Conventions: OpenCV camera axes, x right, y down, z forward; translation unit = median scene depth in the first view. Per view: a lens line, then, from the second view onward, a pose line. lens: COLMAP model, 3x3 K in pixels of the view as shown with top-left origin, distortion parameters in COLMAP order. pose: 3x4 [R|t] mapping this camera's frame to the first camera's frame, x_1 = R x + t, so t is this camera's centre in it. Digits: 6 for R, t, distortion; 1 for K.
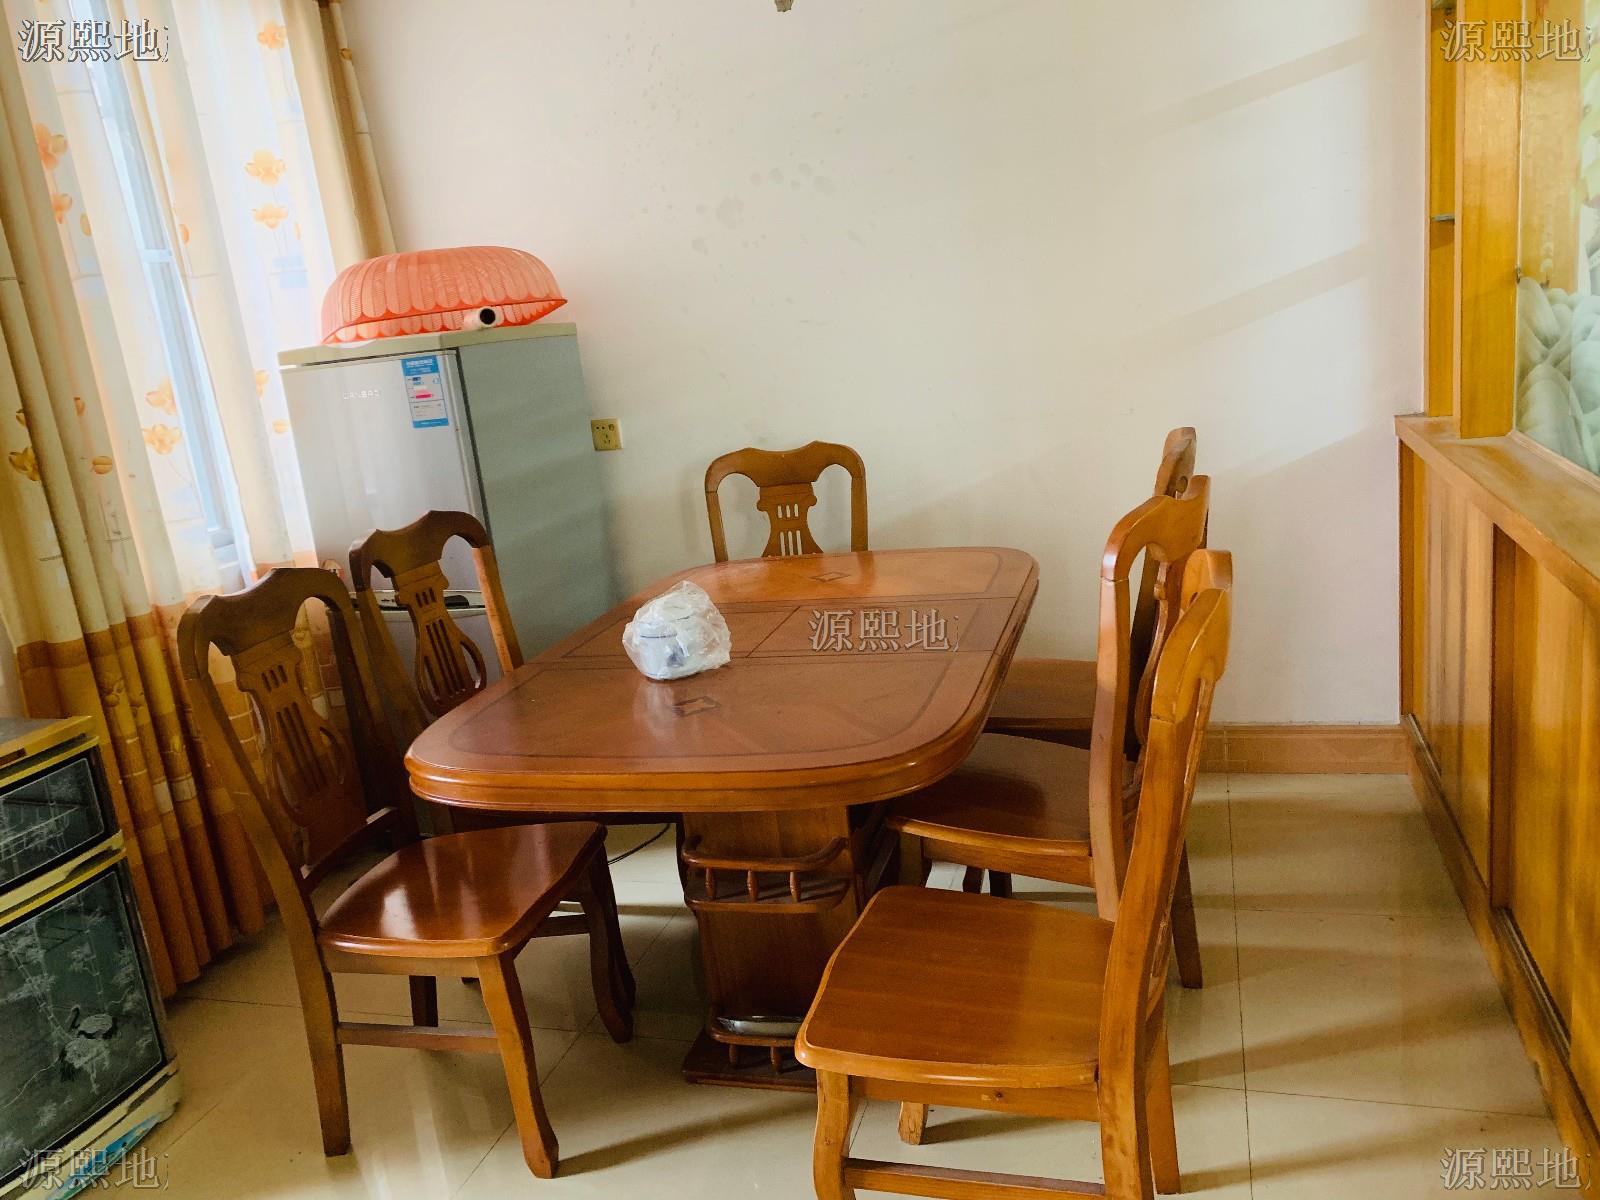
lens RADIAL K [[1197.3, 0, 801.6], [0, 1197.3, 545.2], [0, 0, 1]] dist [-0.000677, -0.043997]
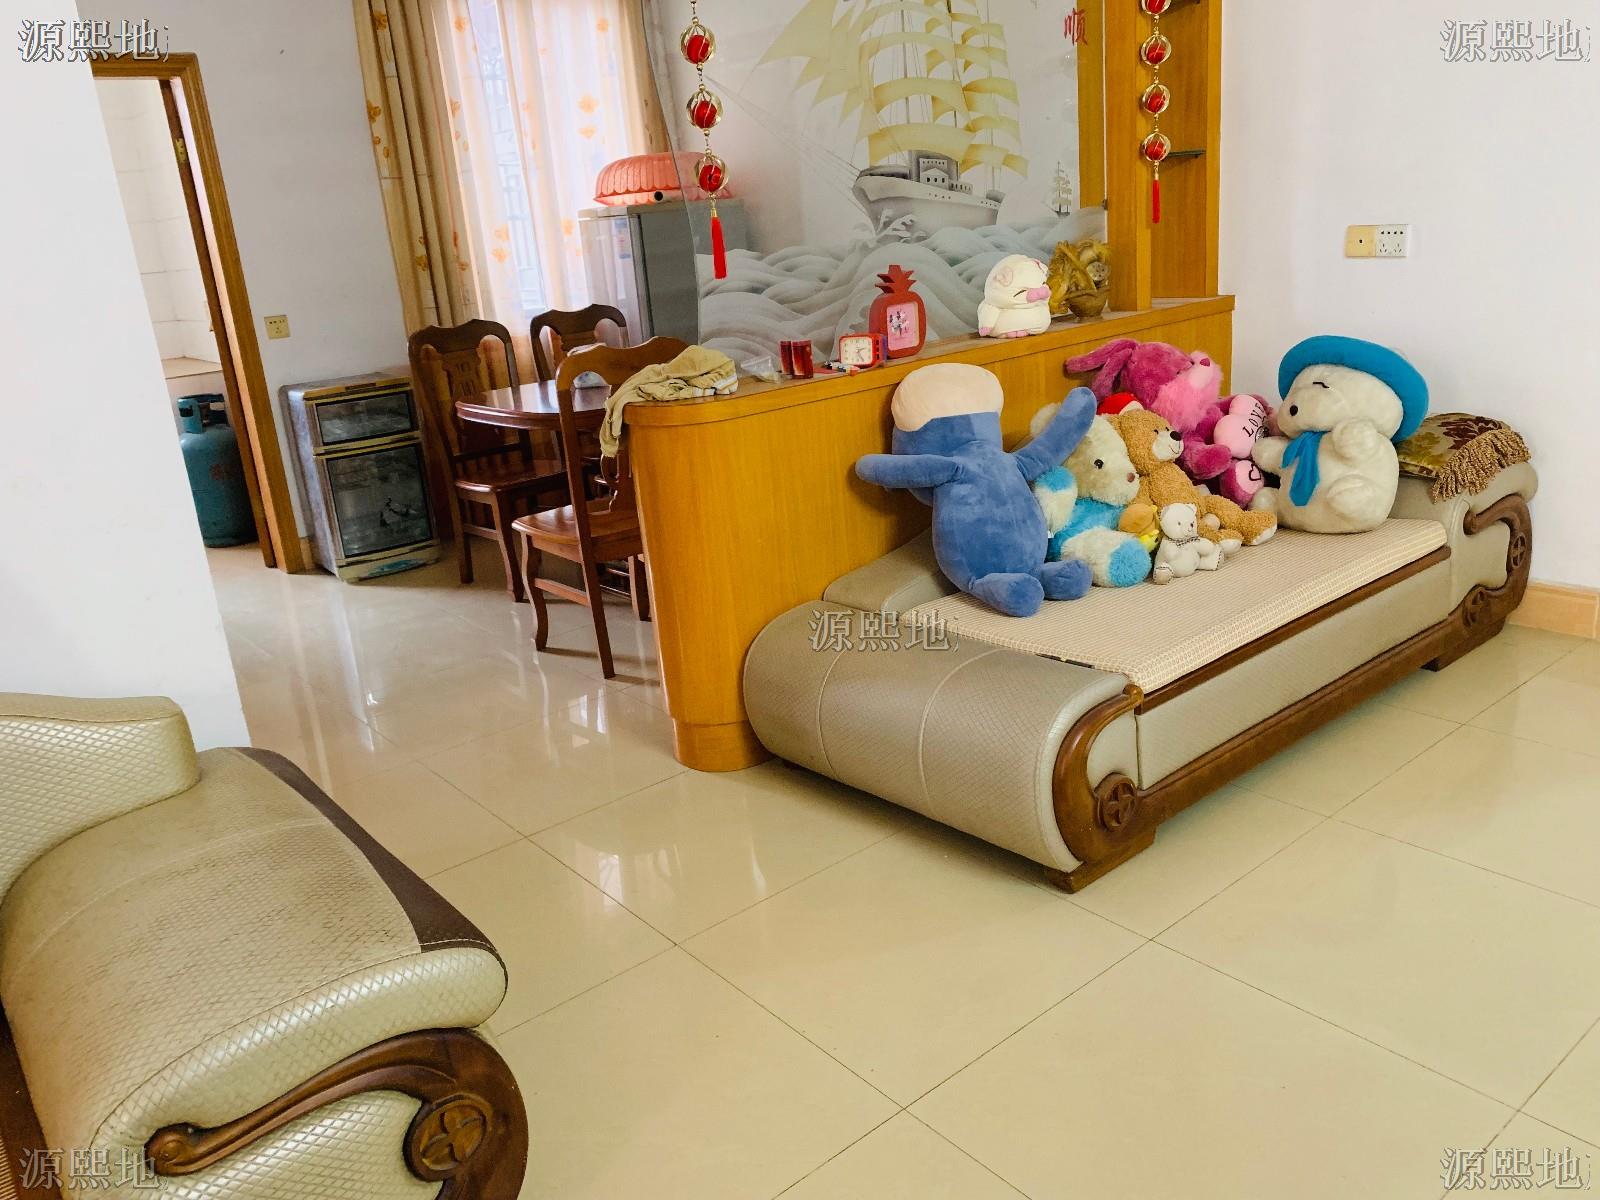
lens RADIAL K [[1221.1, 0, 794.2], [0, 1221.1, 564.8], [0, 0, 1]] dist [0.044905, -0.187017]
pose [[0.833789, 0.198575, -0.515136, 1.030806], [-0.122722, 0.976394, 0.177744, -0.009147], [0.538271, -0.084983, 0.838476, -0.482139]]
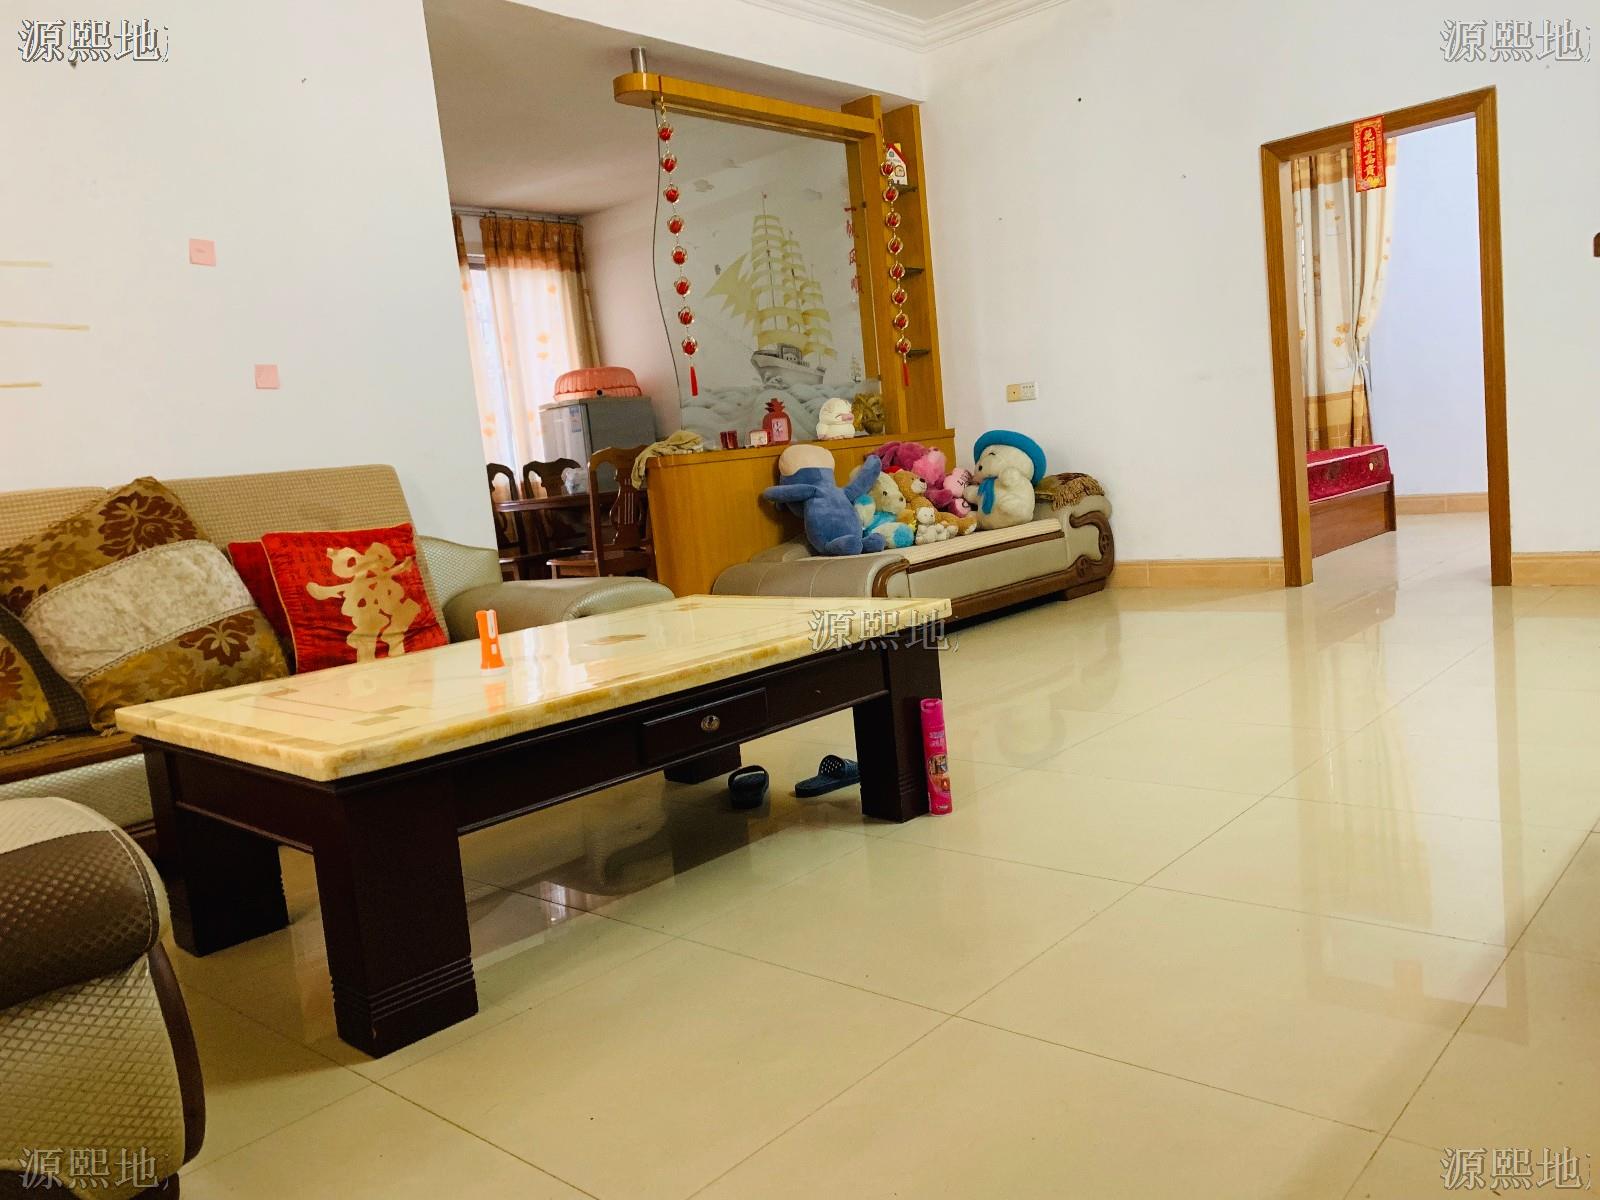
lens RADIAL K [[1211.7, 0, 800.0], [0, 1211.7, 600.0], [0, 0, 1]] dist [0.003564, -0.000861]
pose [[0.914758, 0.072972, -0.397357, 1.411568], [-0.088352, 0.995878, -0.020509, 0.322059], [0.394223, 0.053868, 0.917435, -1.441936]]
